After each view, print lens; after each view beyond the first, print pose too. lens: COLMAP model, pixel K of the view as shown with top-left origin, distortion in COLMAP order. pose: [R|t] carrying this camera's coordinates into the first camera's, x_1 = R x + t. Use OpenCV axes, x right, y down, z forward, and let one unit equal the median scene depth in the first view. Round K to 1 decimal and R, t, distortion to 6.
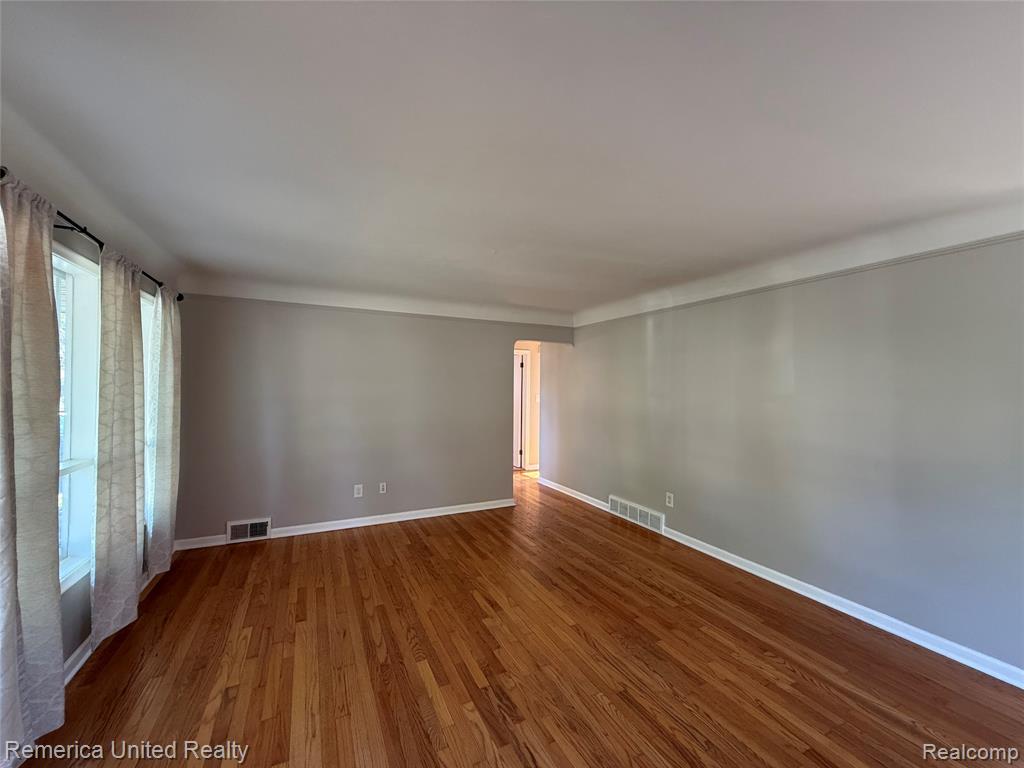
lens RADIAL K [[406.8, 0, 512.0], [0, 406.8, 384.0], [0, 0, 1]] dist [0.000618, 0.000088]
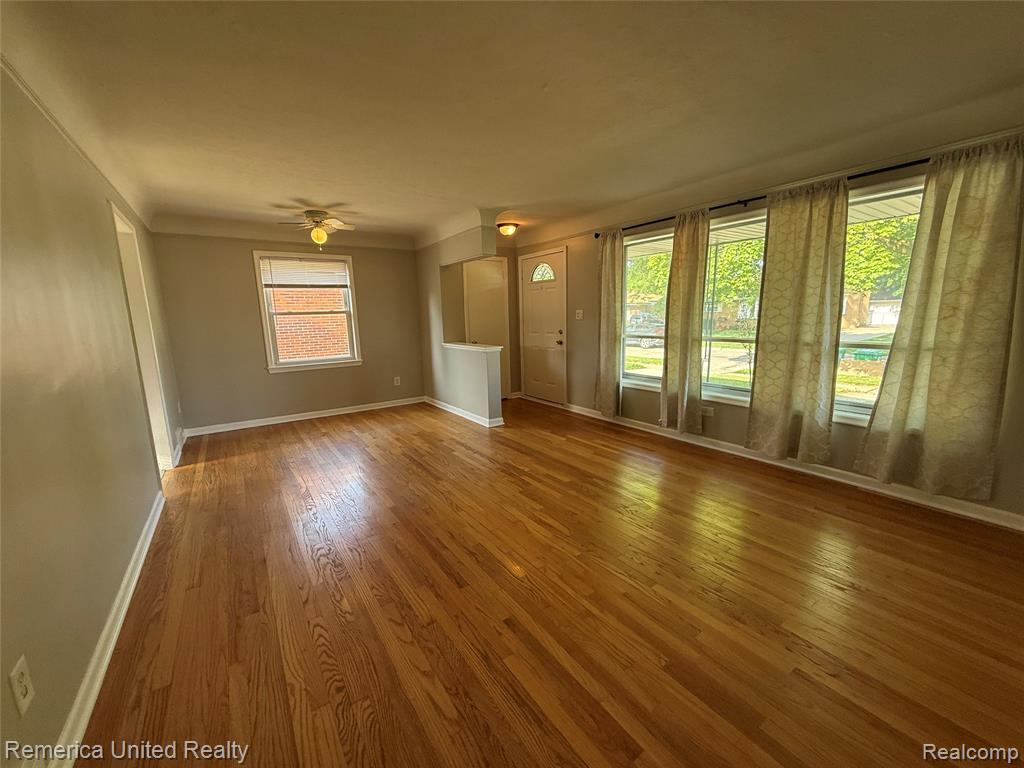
lens RADIAL K [[409.4, 0, 511.4], [0, 409.4, 382.5], [0, 0, 1]] dist [-0.001129, -0.000008]
pose [[-0.990086, 0.035571, -0.135882, 0.125386], [0.014206, 0.987800, 0.155076, 0.066777], [0.139740, 0.151608, -0.978513, 1.702392]]
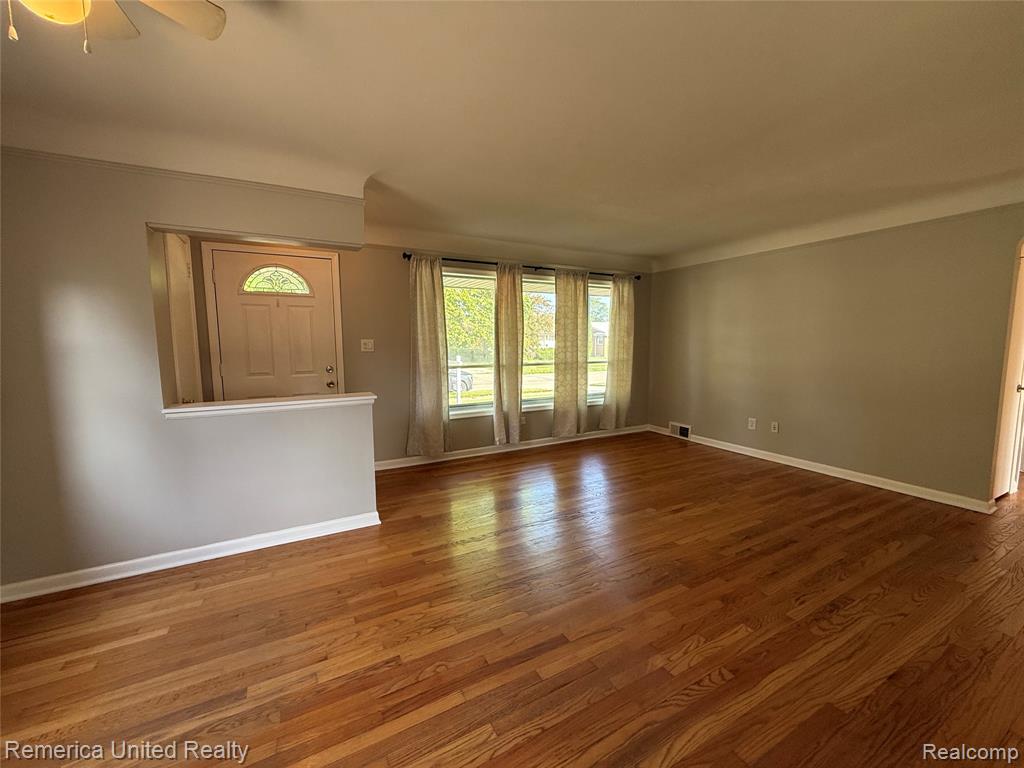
lens RADIAL K [[406.8, 0, 512.0], [0, 406.8, 384.0], [0, 0, 1]] dist [0.000618, 0.000088]
pose [[0.033776, 0.093415, -0.995054, 0.954459], [0.013546, 0.995488, 0.093916, 0.063561], [0.999338, -0.016651, 0.032358, 0.453991]]
